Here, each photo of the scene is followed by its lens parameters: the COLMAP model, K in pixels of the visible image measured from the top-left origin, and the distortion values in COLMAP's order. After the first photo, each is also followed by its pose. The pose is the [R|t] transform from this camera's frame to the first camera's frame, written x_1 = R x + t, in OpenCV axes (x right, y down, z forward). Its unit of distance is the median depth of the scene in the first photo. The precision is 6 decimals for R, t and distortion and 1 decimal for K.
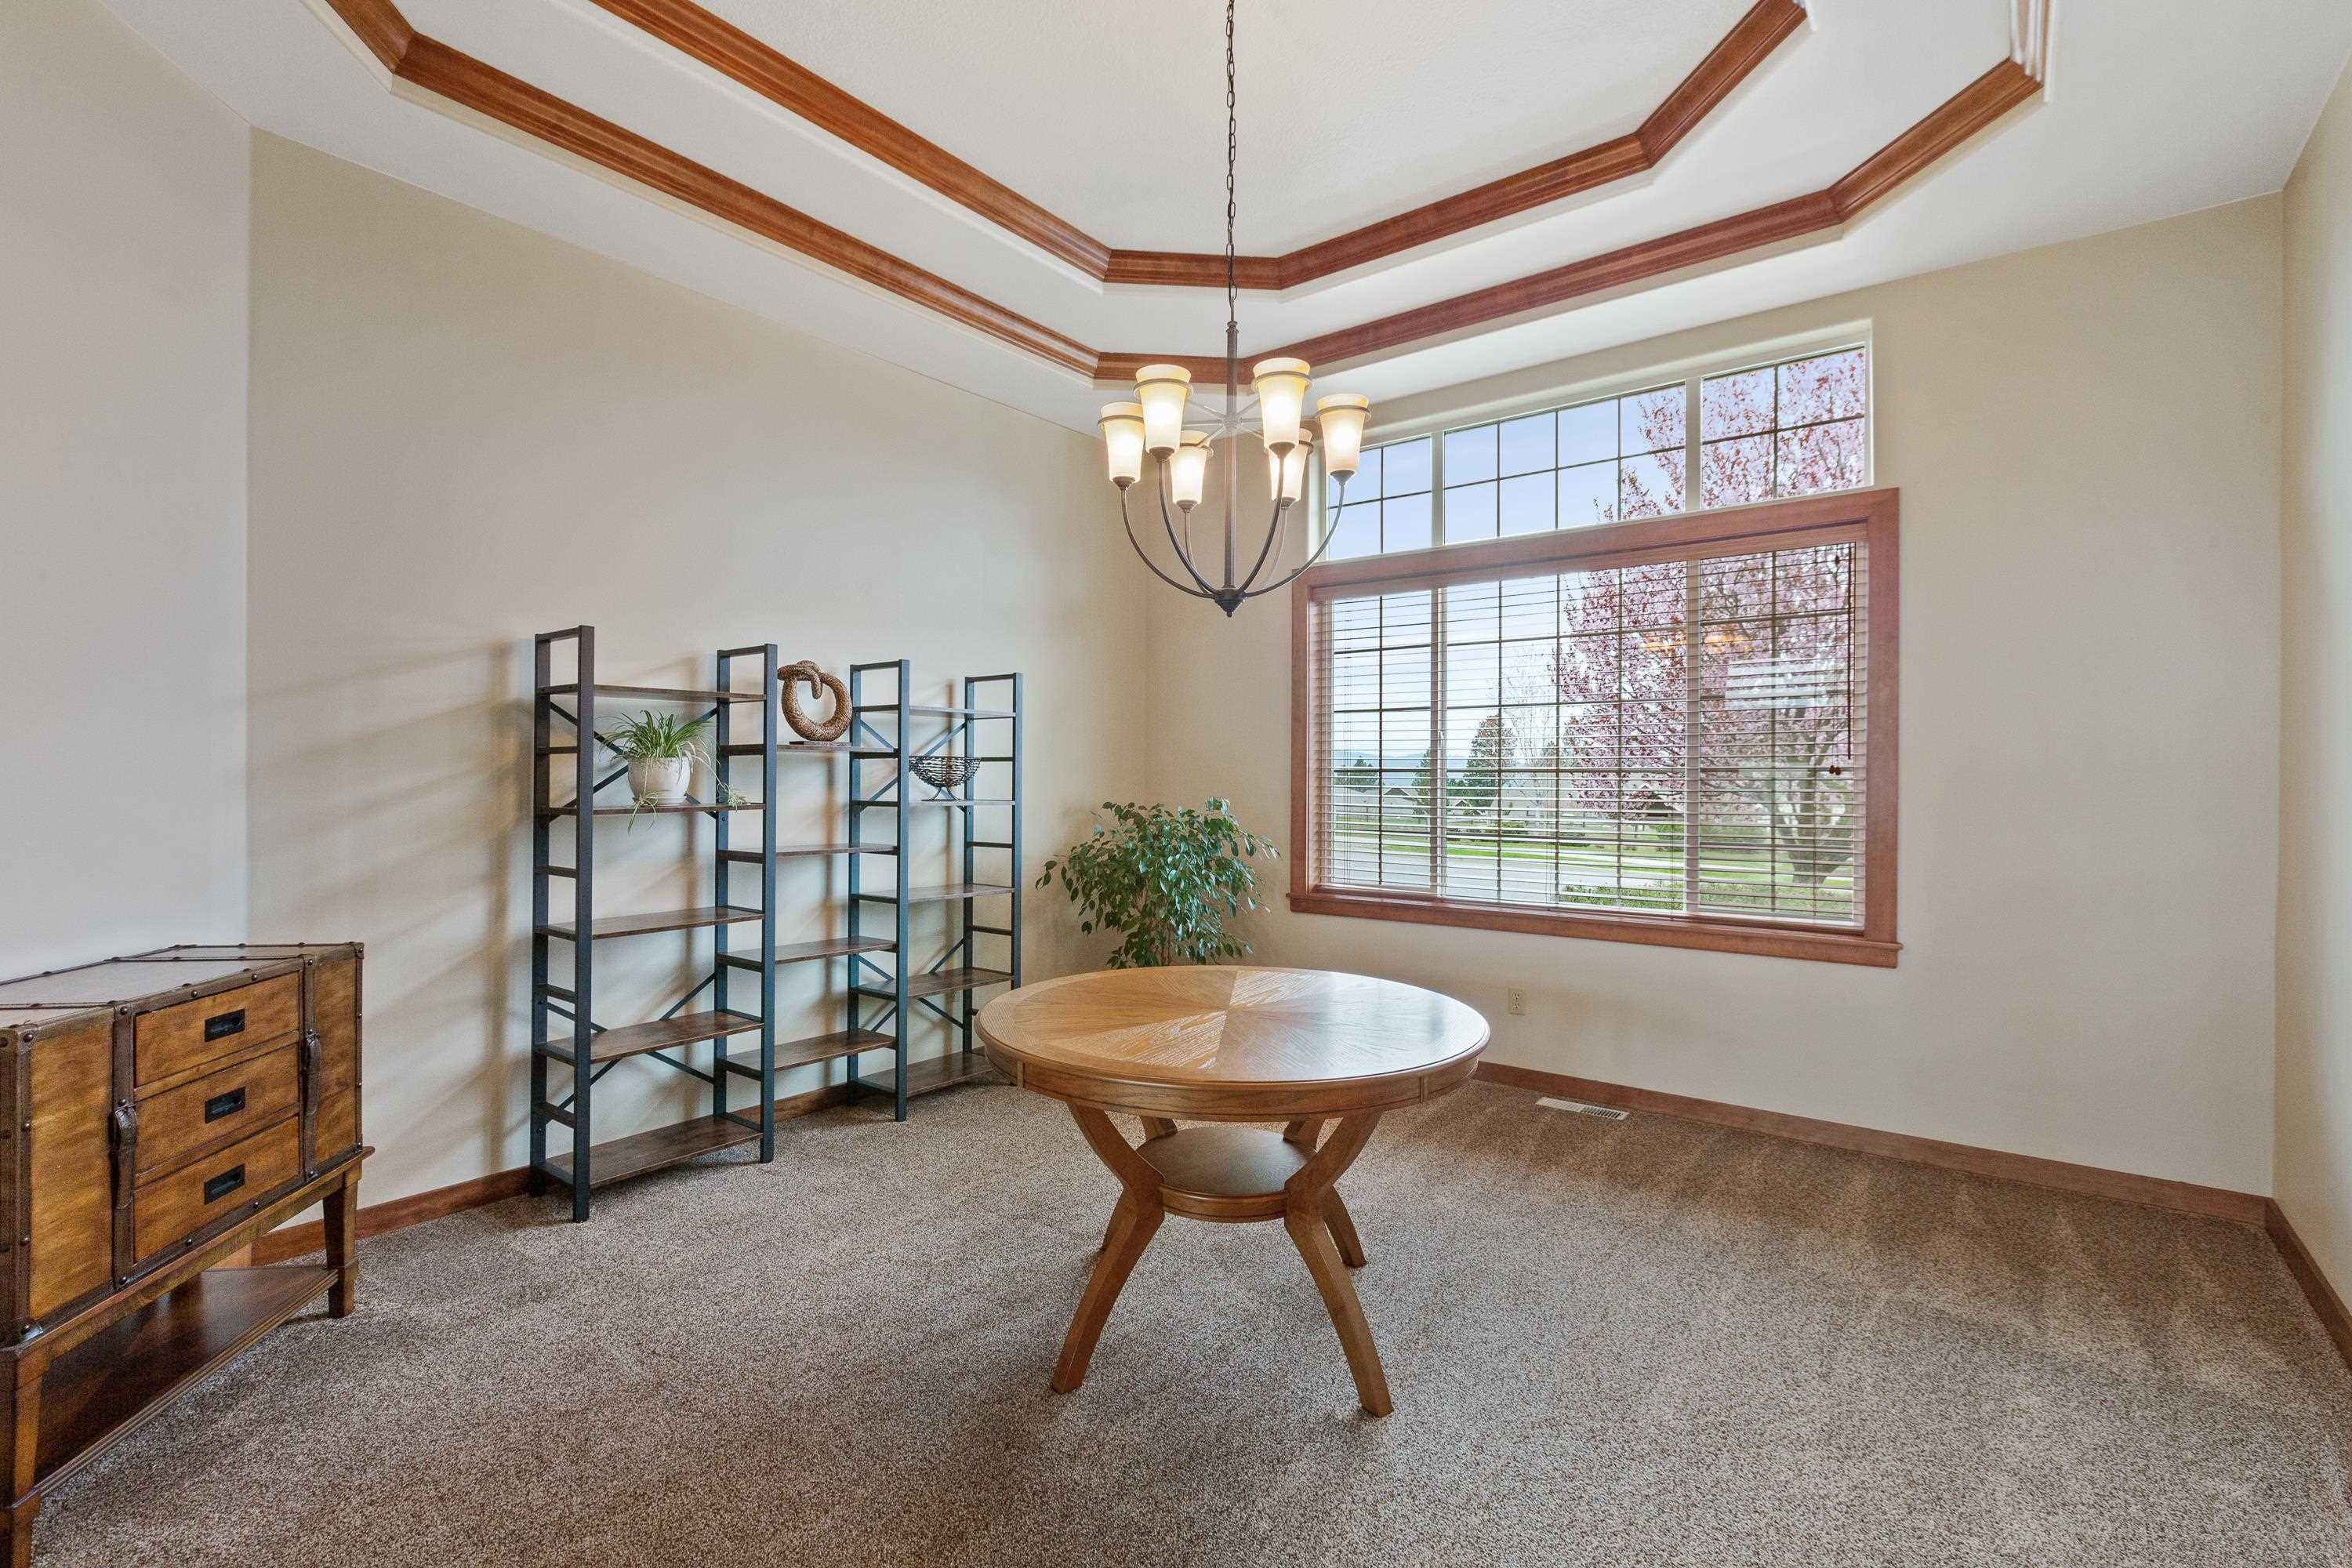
lens RADIAL K [[1067.4, 0, 1157.0], [0, 1067.4, 780.7], [0, 0, 1]] dist [-0.002259, -0.000129]
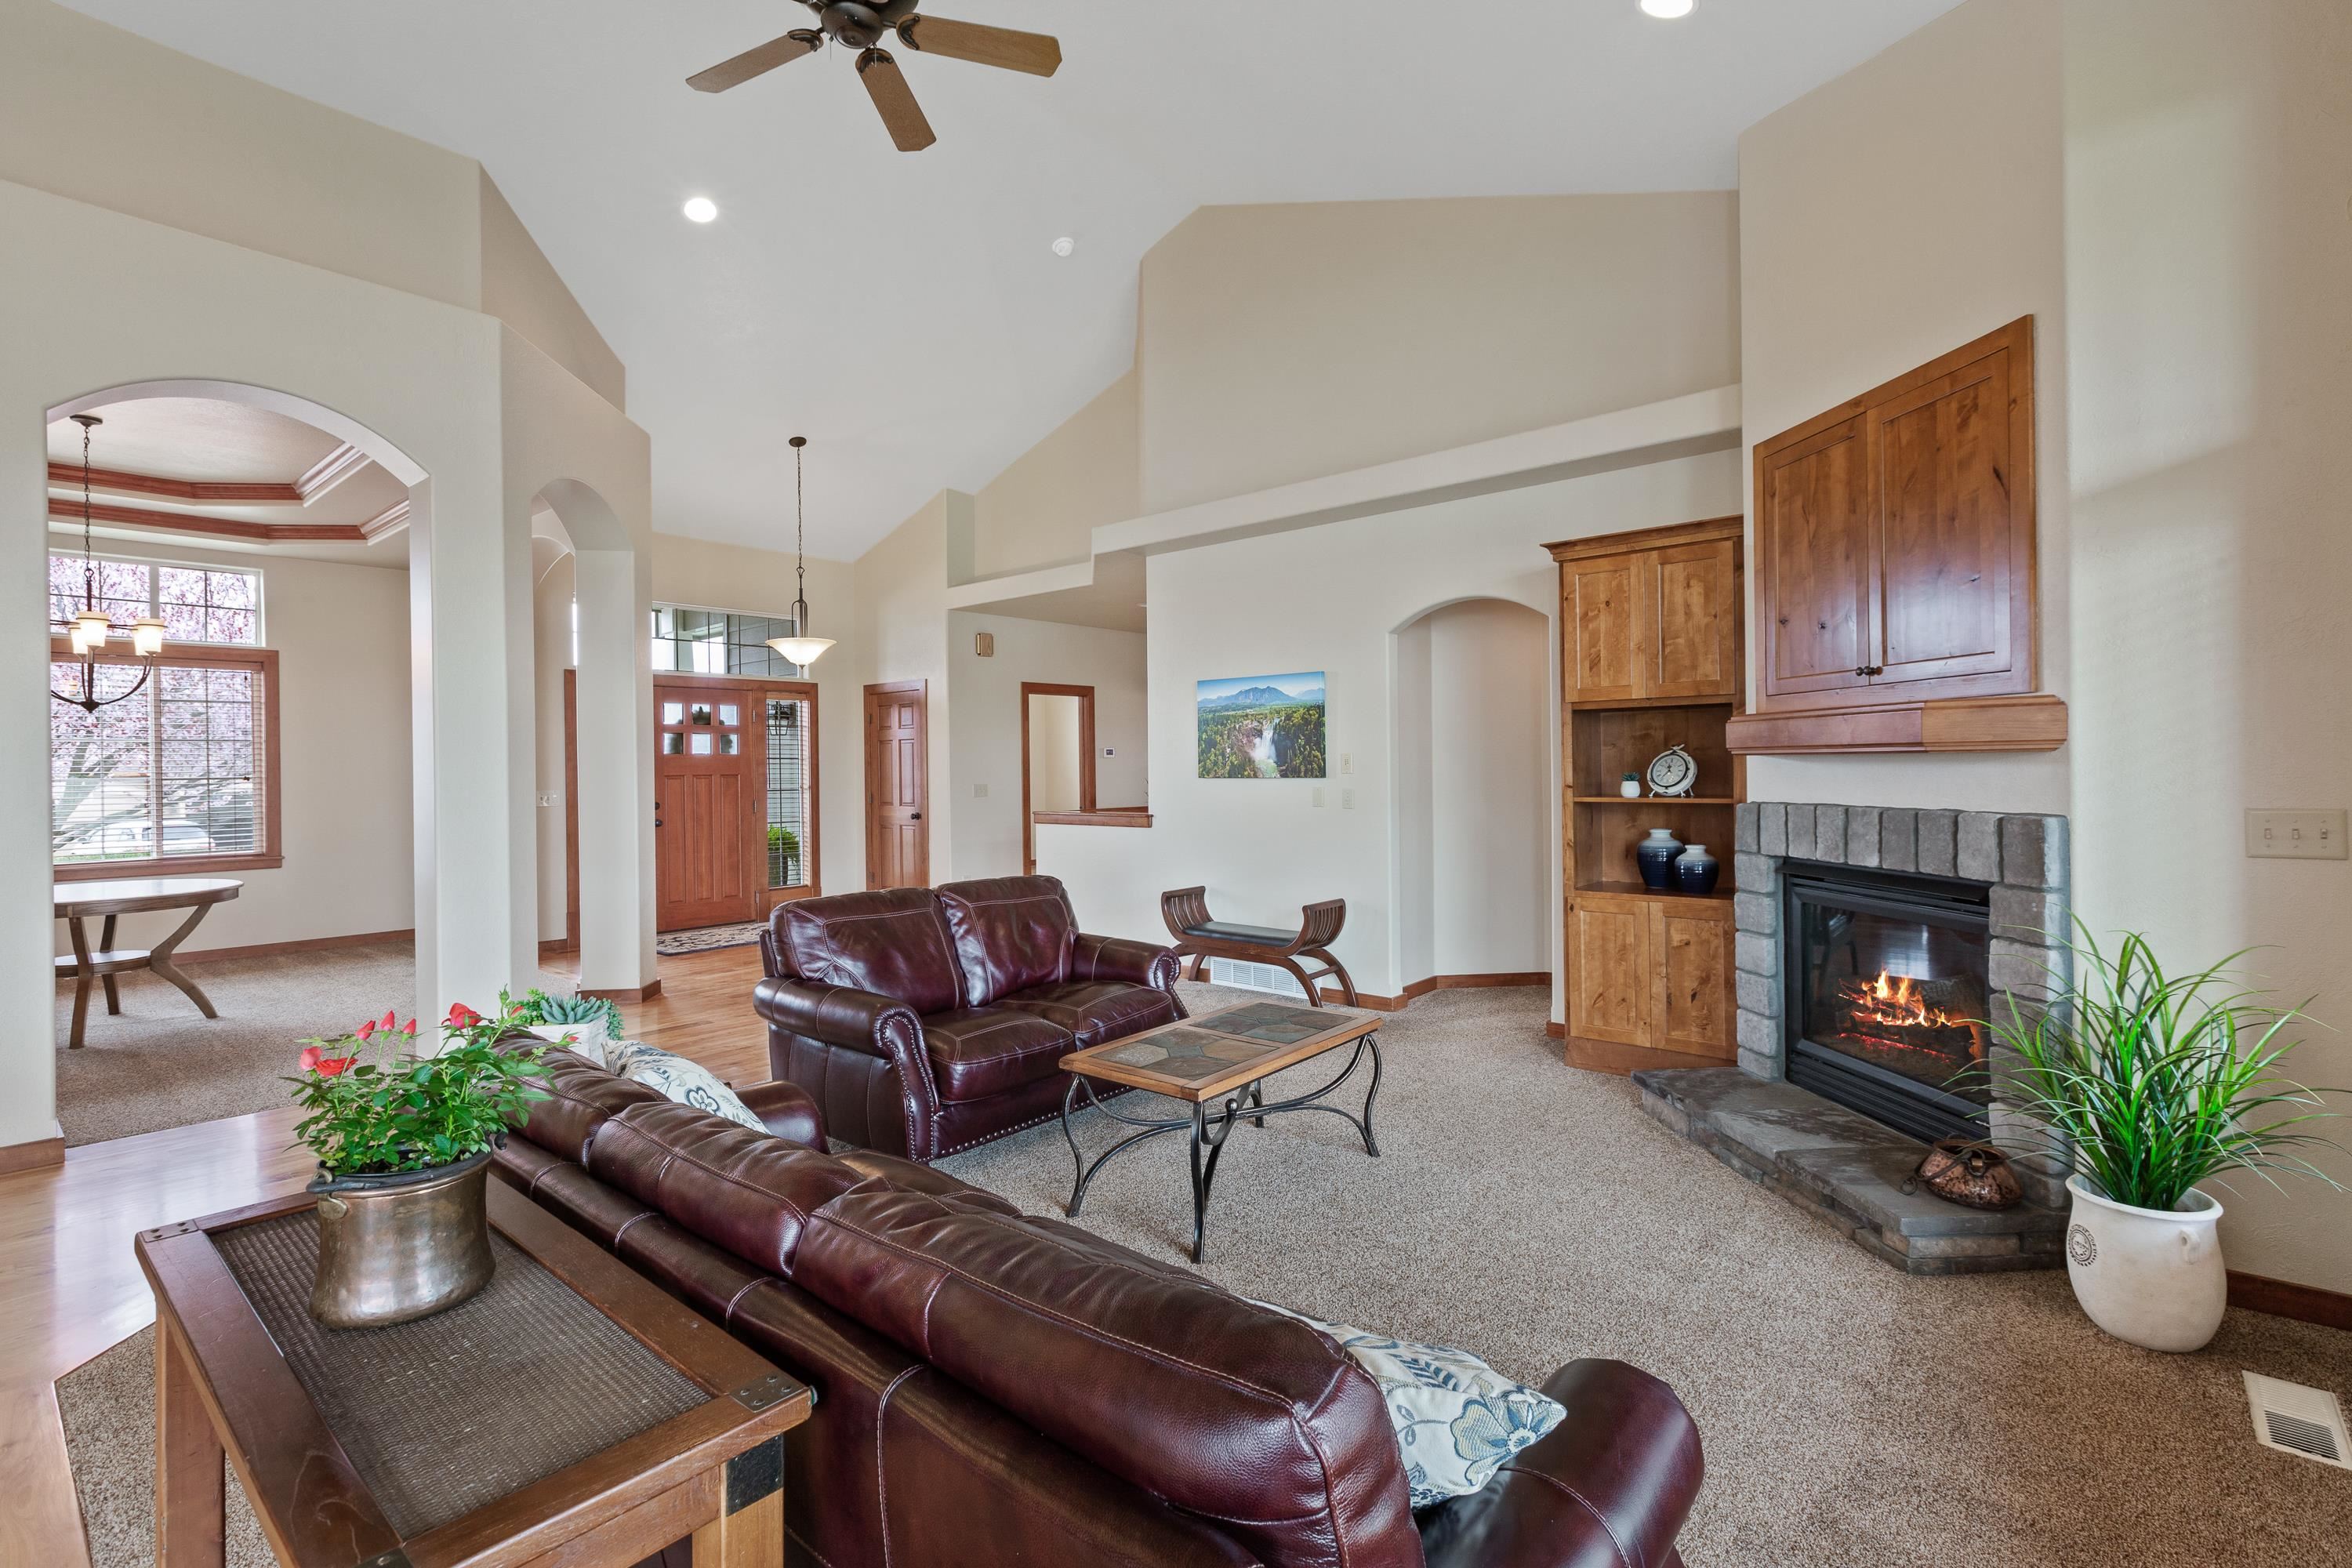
lens RADIAL K [[1067.4, 0, 1154.6], [0, 1067.4, 766.0], [0, 0, 1]] dist [-0.002259, -0.000129]
pose [[0.053386, -0.001966, 0.998572, -1.401647], [0.018043, 0.999837, 0.001003, -0.004677], [-0.998411, 0.017964, 0.053412, -0.920042]]
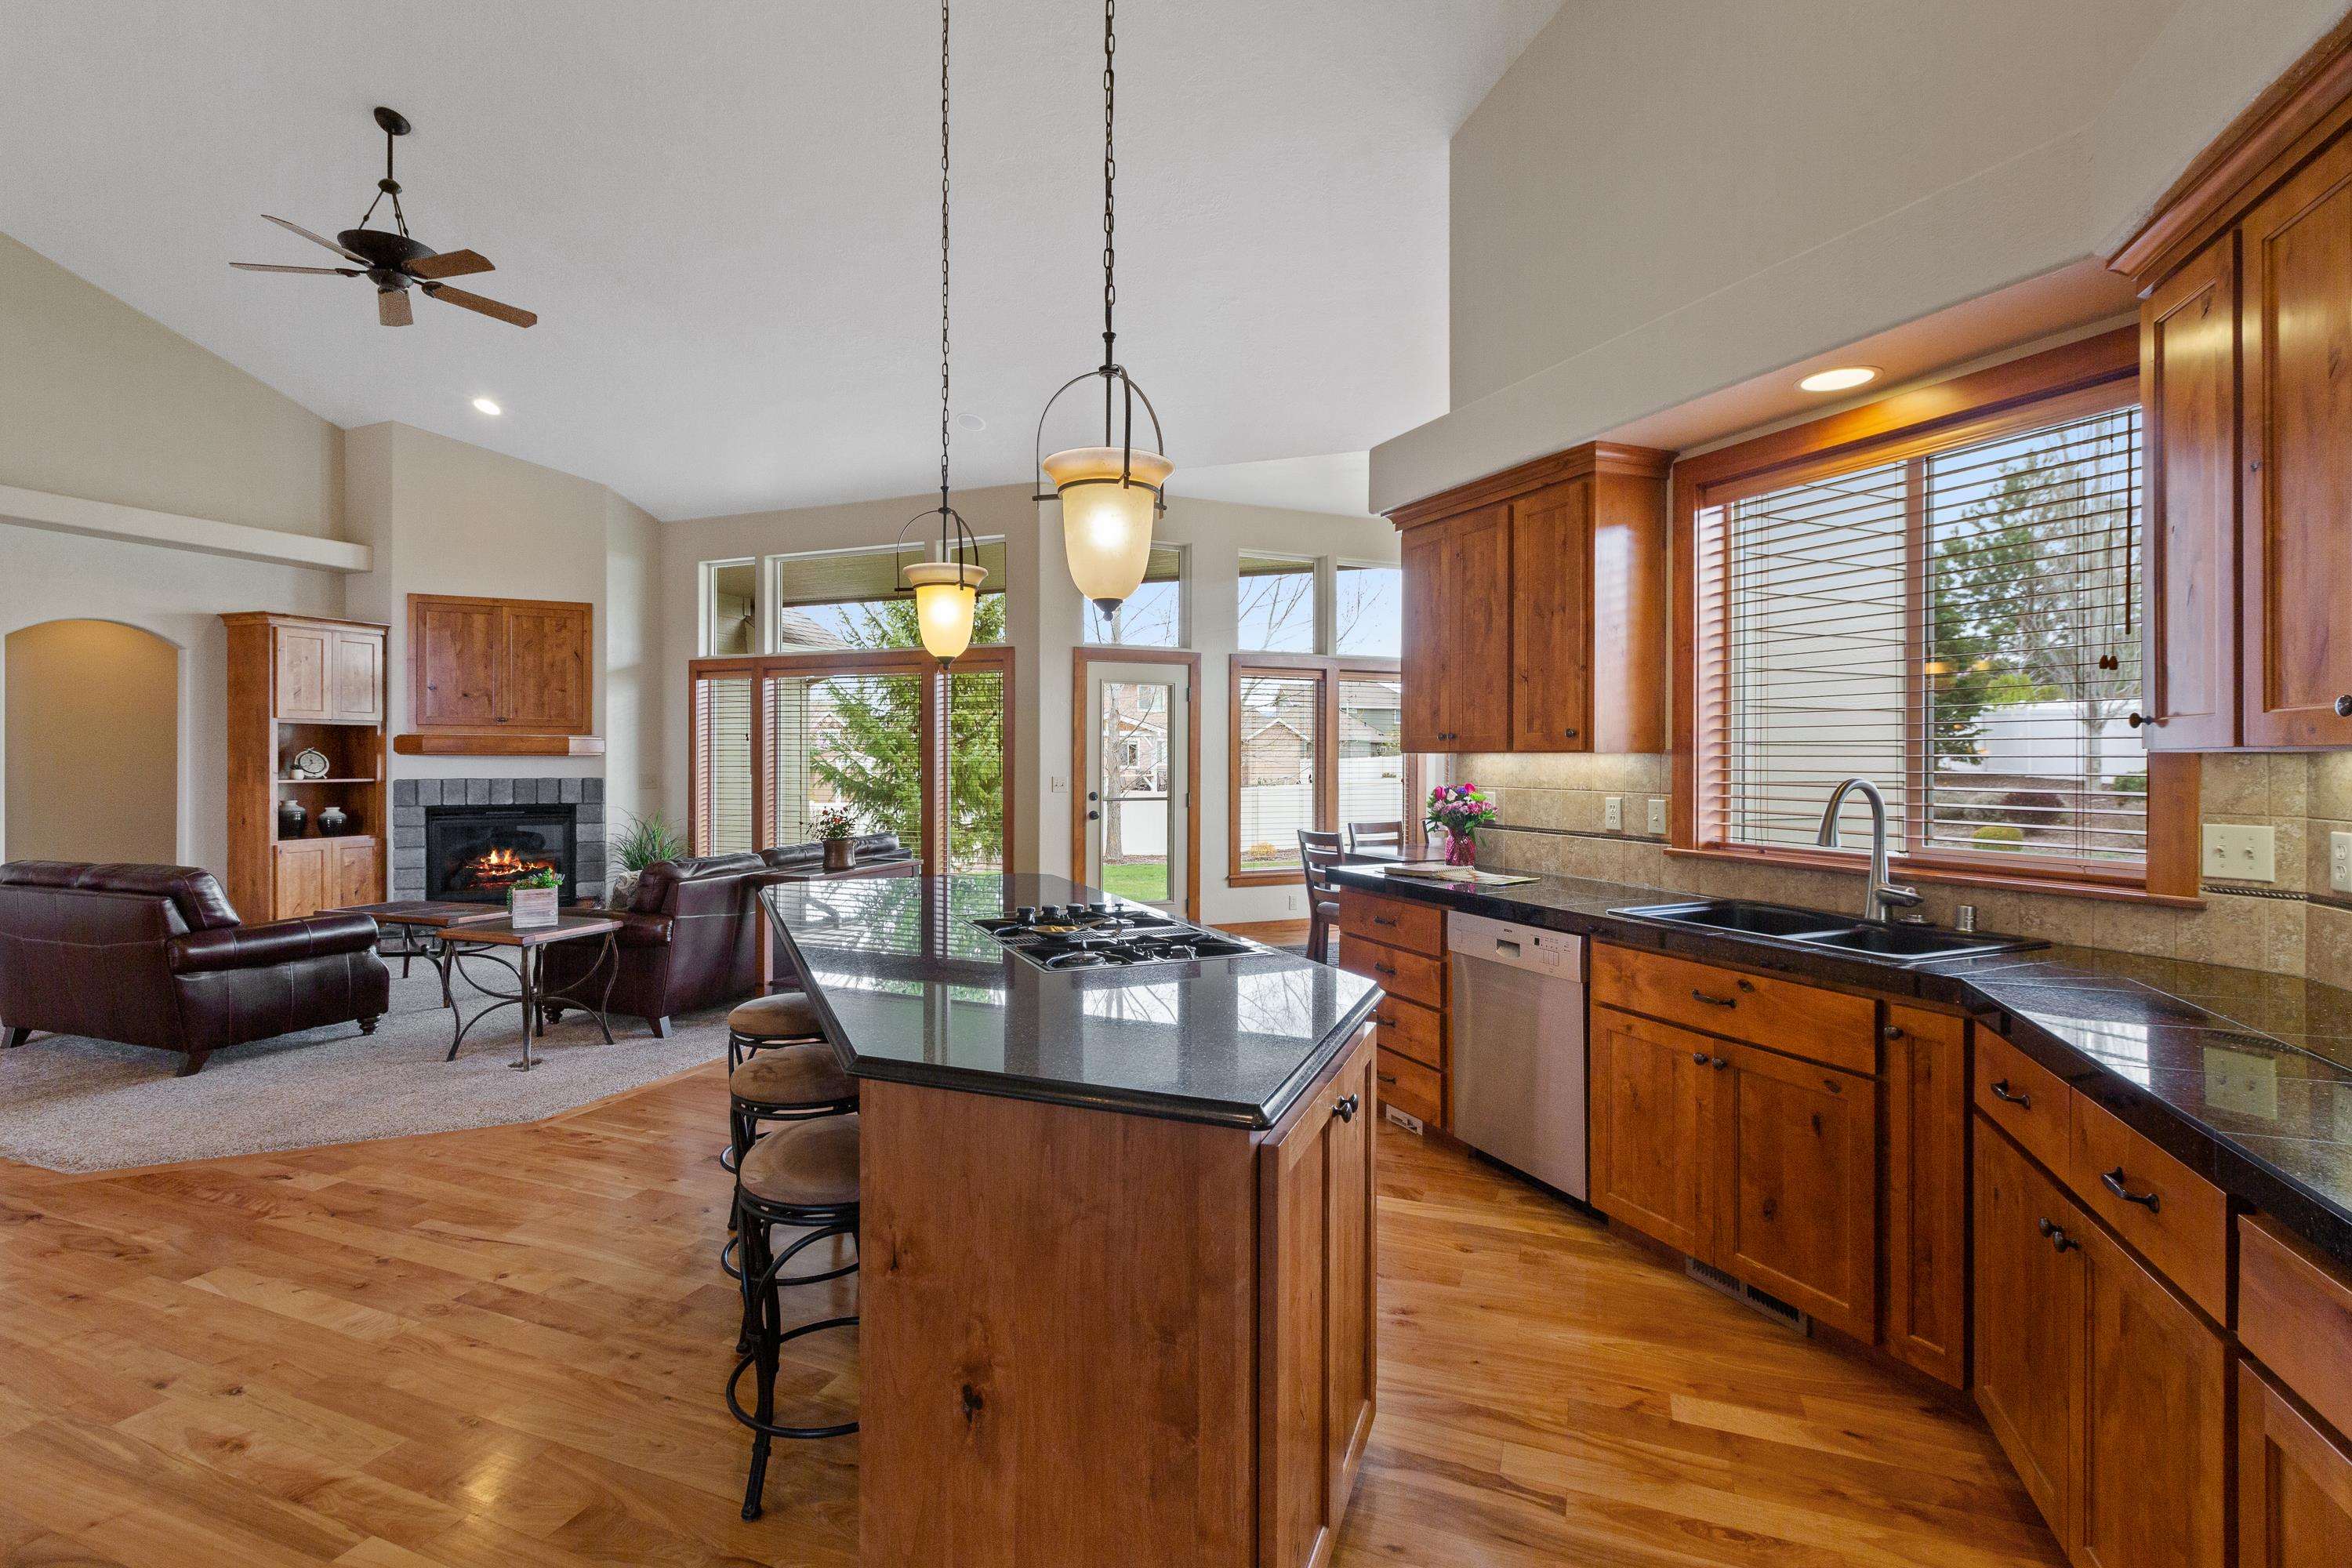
lens RADIAL K [[1067.4, 0, 1163.2], [0, 1067.4, 758.2], [0, 0, 1]] dist [-0.002259, -0.000129]
pose [[-0.957466, -0.004987, -0.288502, -1.092186], [-0.006961, 0.999959, 0.005818, -0.019299], [0.288461, 0.007579, -0.957462, 0.954714]]
